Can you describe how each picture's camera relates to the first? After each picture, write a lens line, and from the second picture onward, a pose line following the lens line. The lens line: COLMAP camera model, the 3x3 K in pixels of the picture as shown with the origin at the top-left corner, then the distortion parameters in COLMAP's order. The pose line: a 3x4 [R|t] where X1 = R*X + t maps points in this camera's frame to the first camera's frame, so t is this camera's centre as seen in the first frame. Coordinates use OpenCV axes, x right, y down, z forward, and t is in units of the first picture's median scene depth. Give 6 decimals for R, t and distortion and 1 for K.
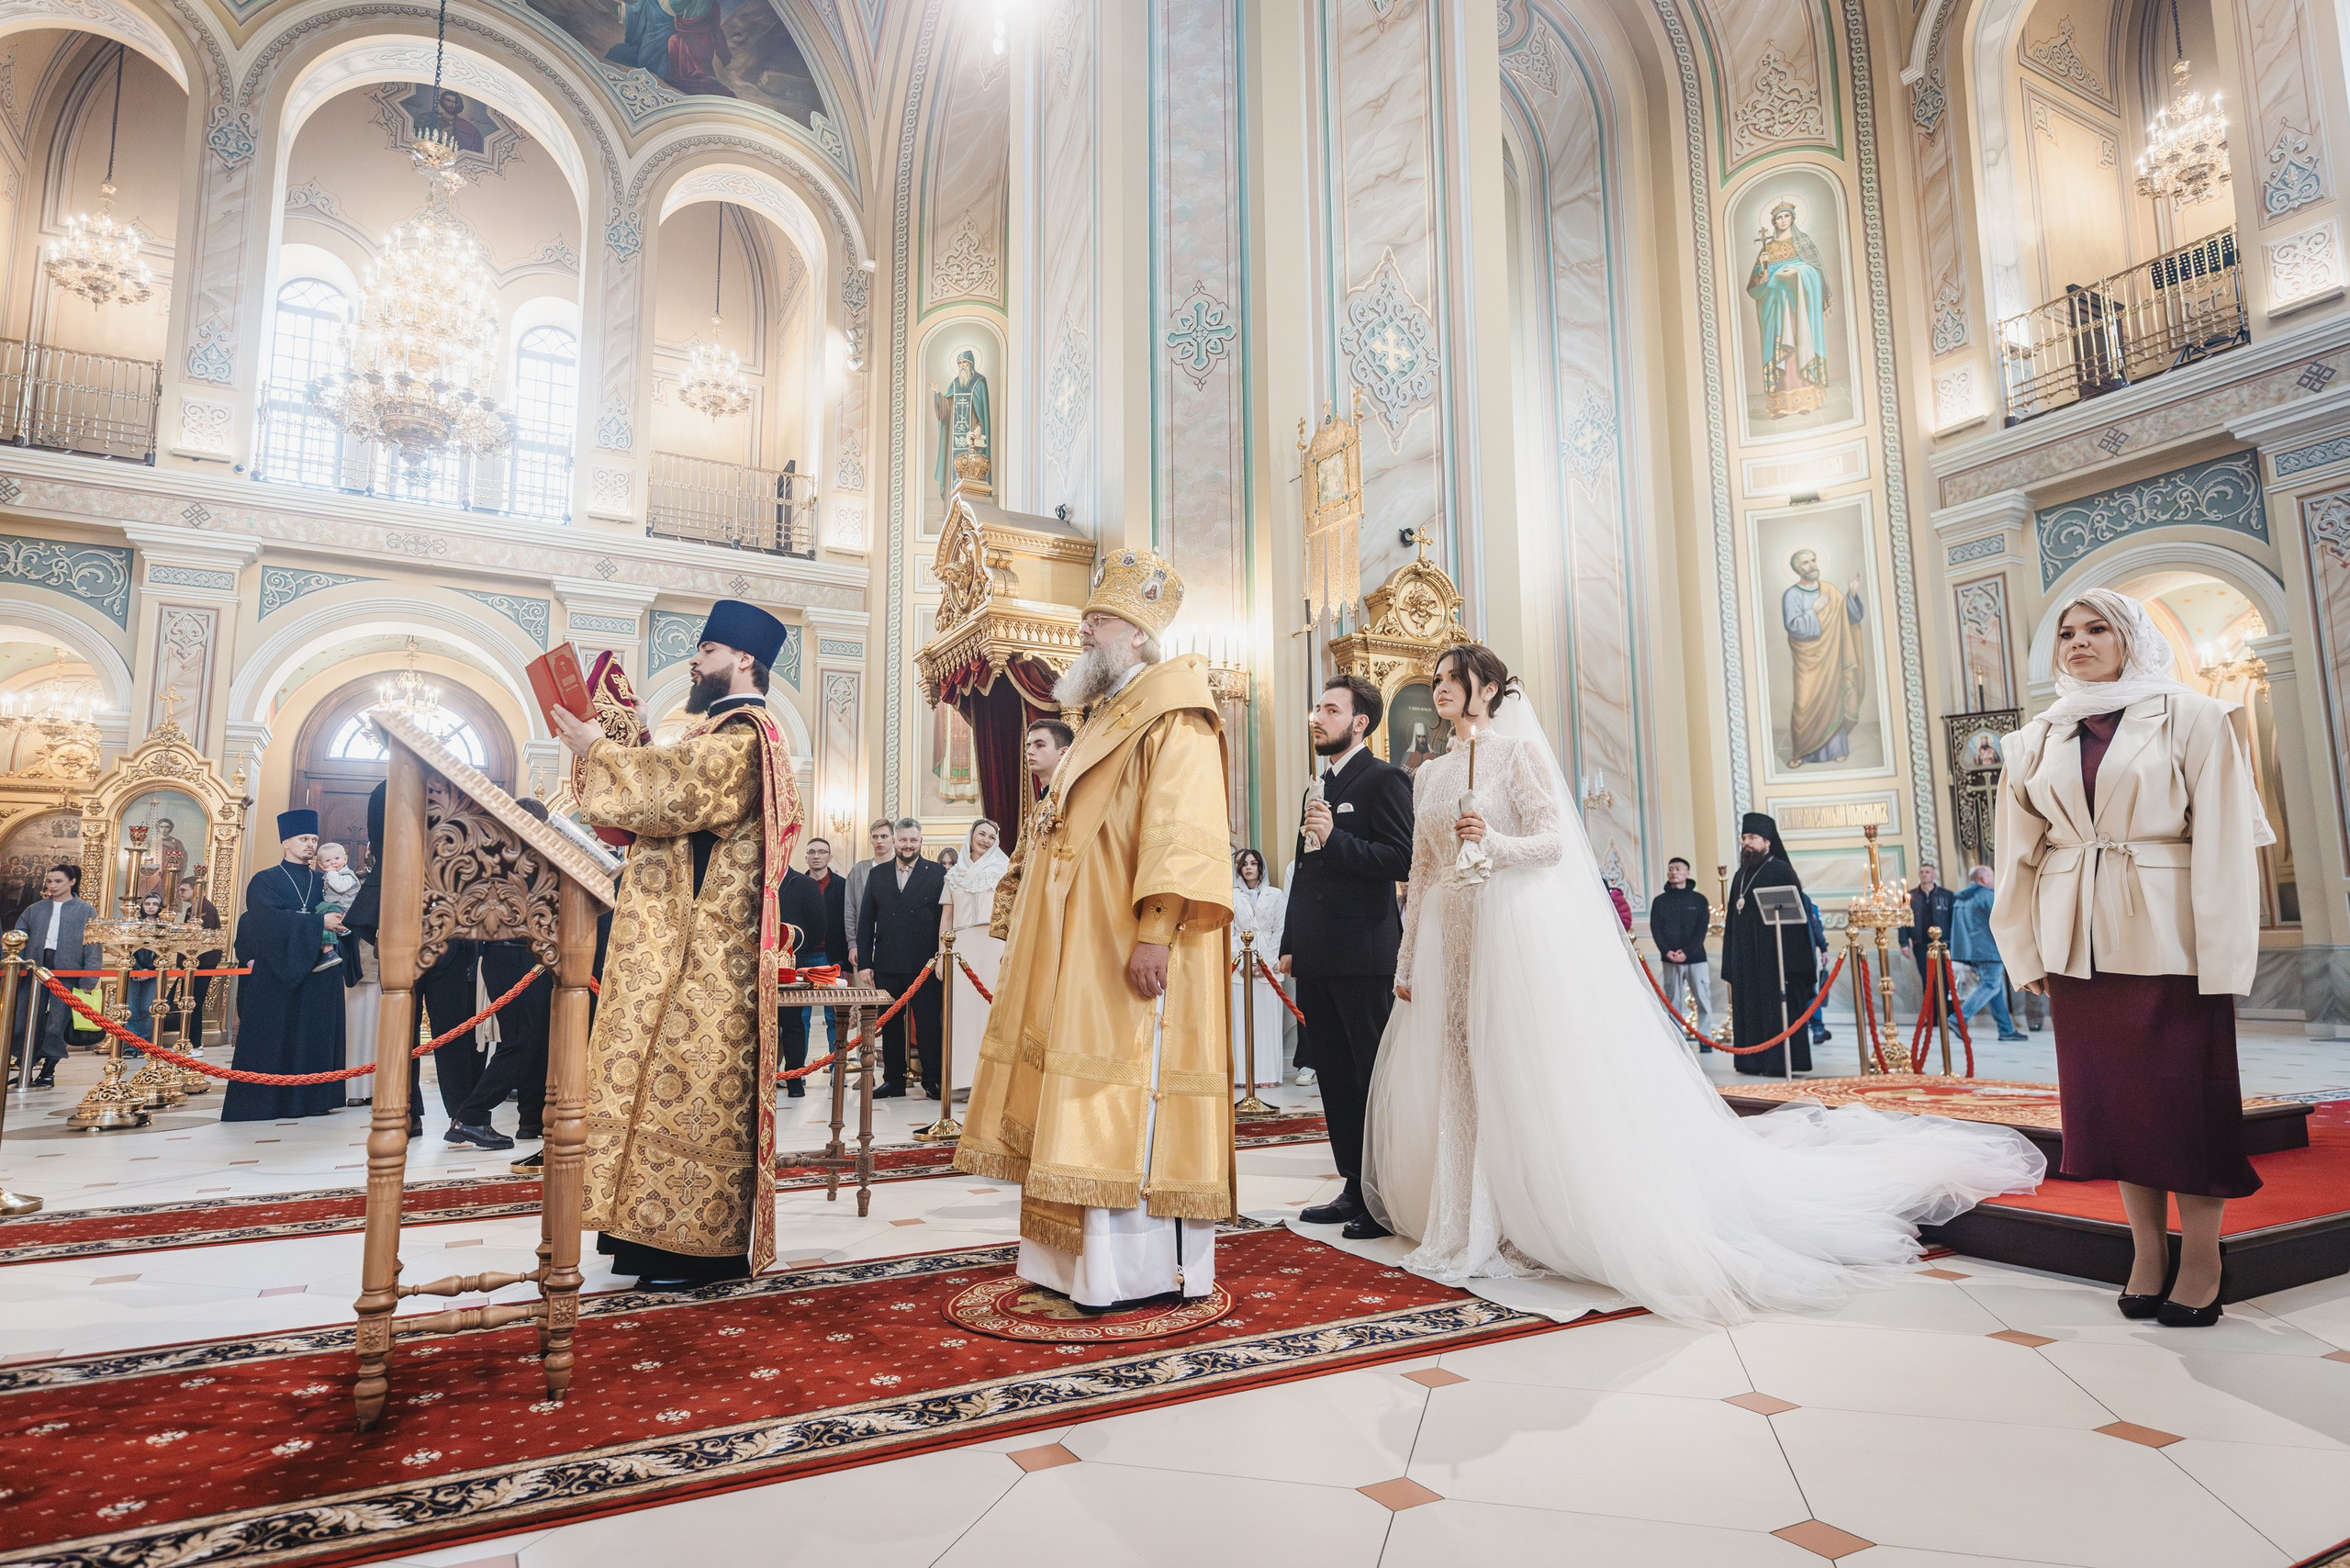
lens RADIAL K [[1308.5, 0, 1166.3], [0, 1308.5, 789.8], [0, 0, 1]] dist [0.014953, -0.002338]
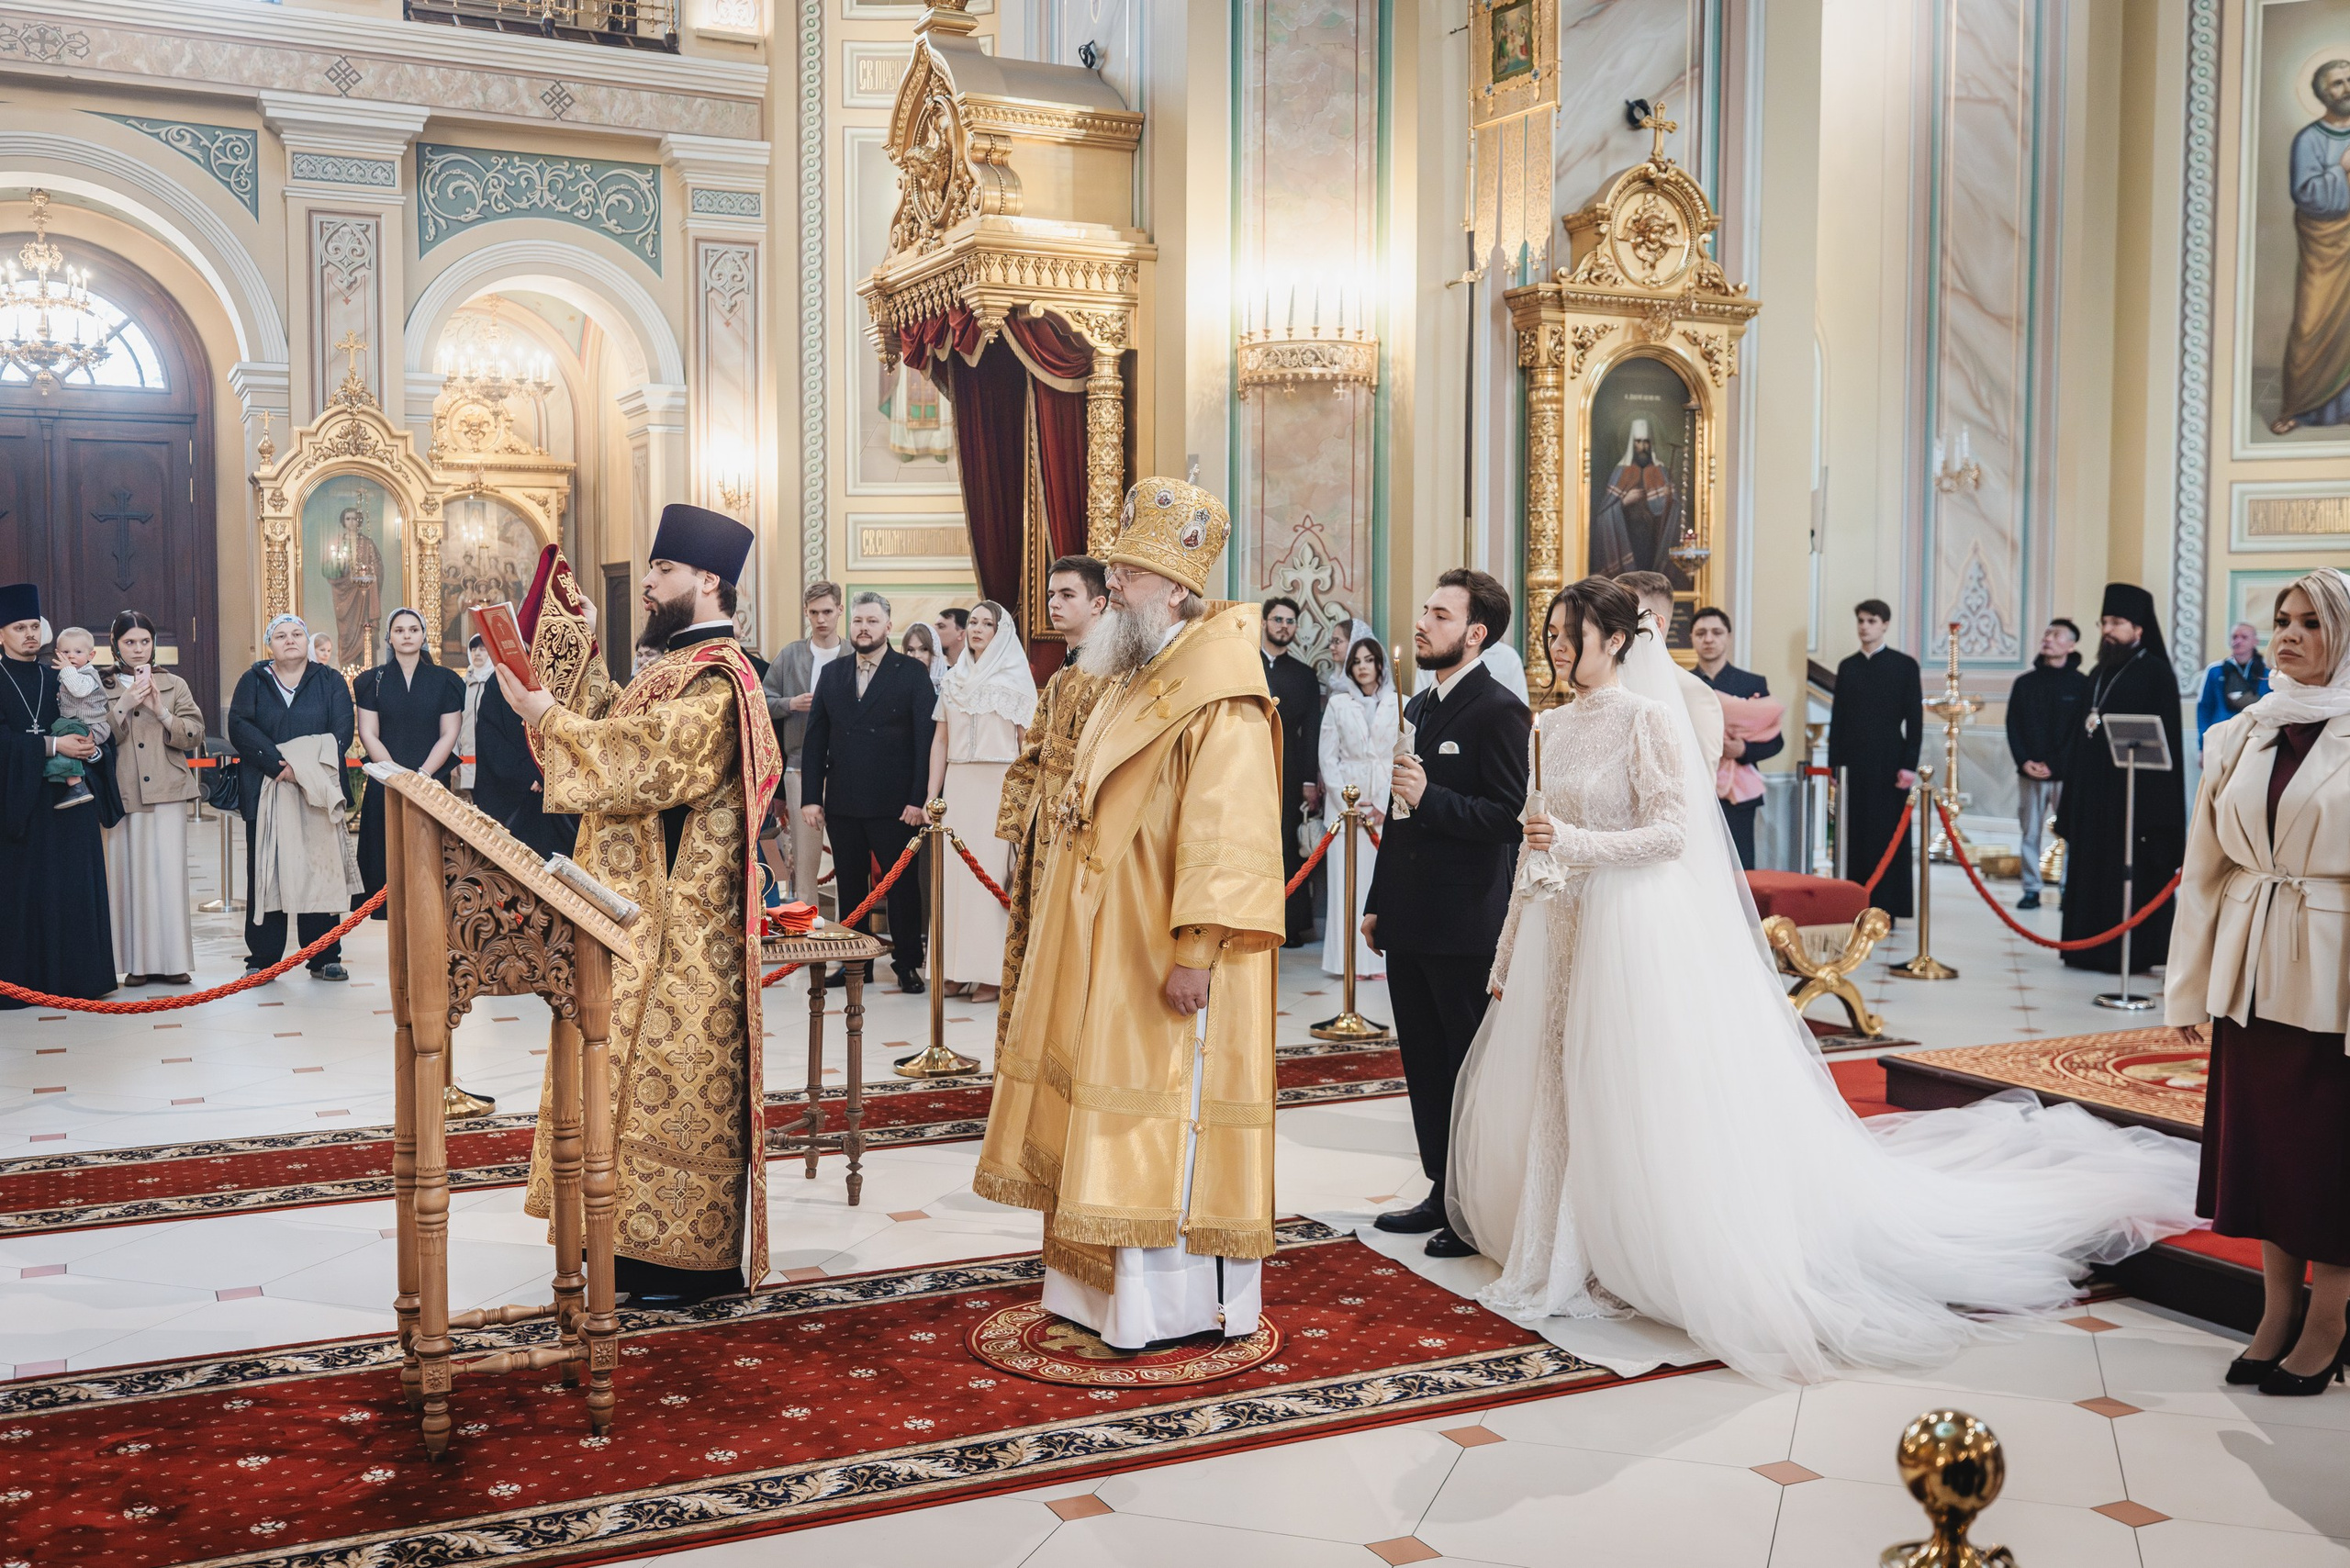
lens RADIAL K [[2278.3, 0, 1175.0], [0, 2278.3, 784.0], [0, 0, 1]] dist [0.011573, 0.002090]
pose [[0.999129, 0.015808, -0.038607, 0.027507], [-0.008021, 0.980955, 0.194072, -0.254230], [0.040940, -0.193593, 0.980227, -0.415063]]
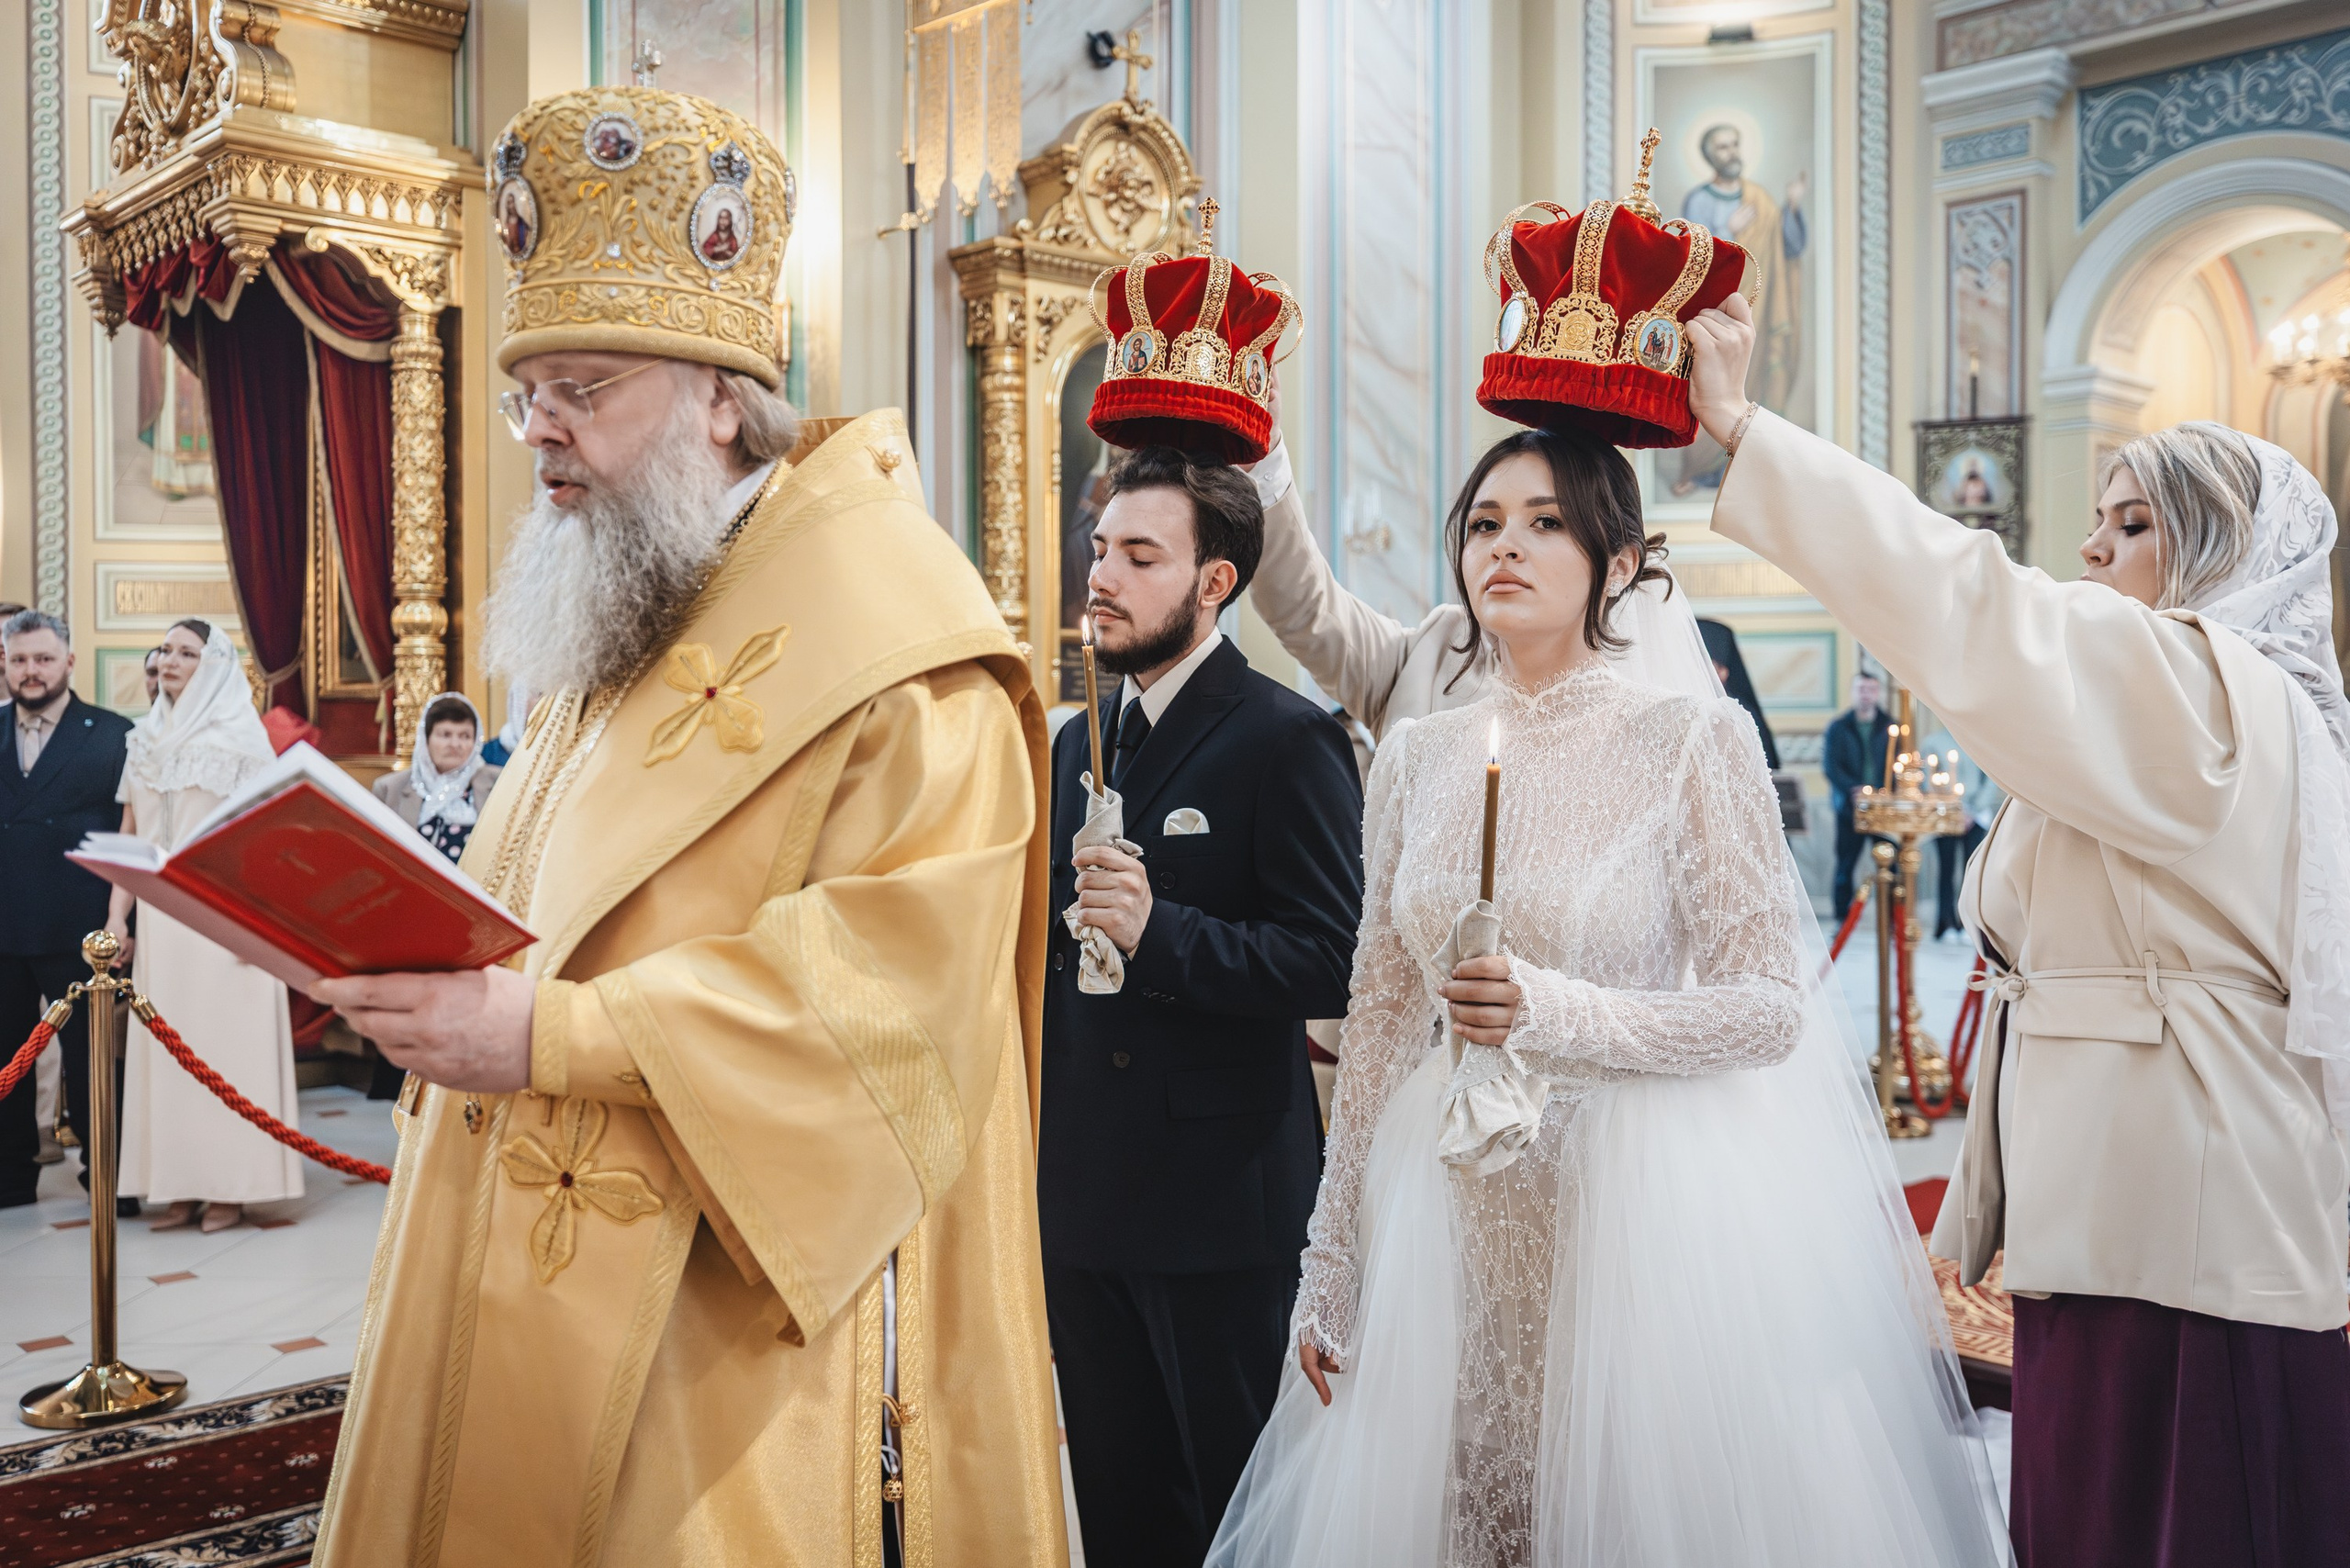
lens RADIAL K [[2124.0, 0, 1119.9], [0, 2124.0, 754.5], [0, 0, 1]] dist [0.014534, -0.009848]
pose [[0.970999, 0.004839, 0.239035, -0.019532], [-0.038227, 0.990075, 0.135241, -0.093531], [-0.236009, -0.140456, 0.961547, 0.457513]]
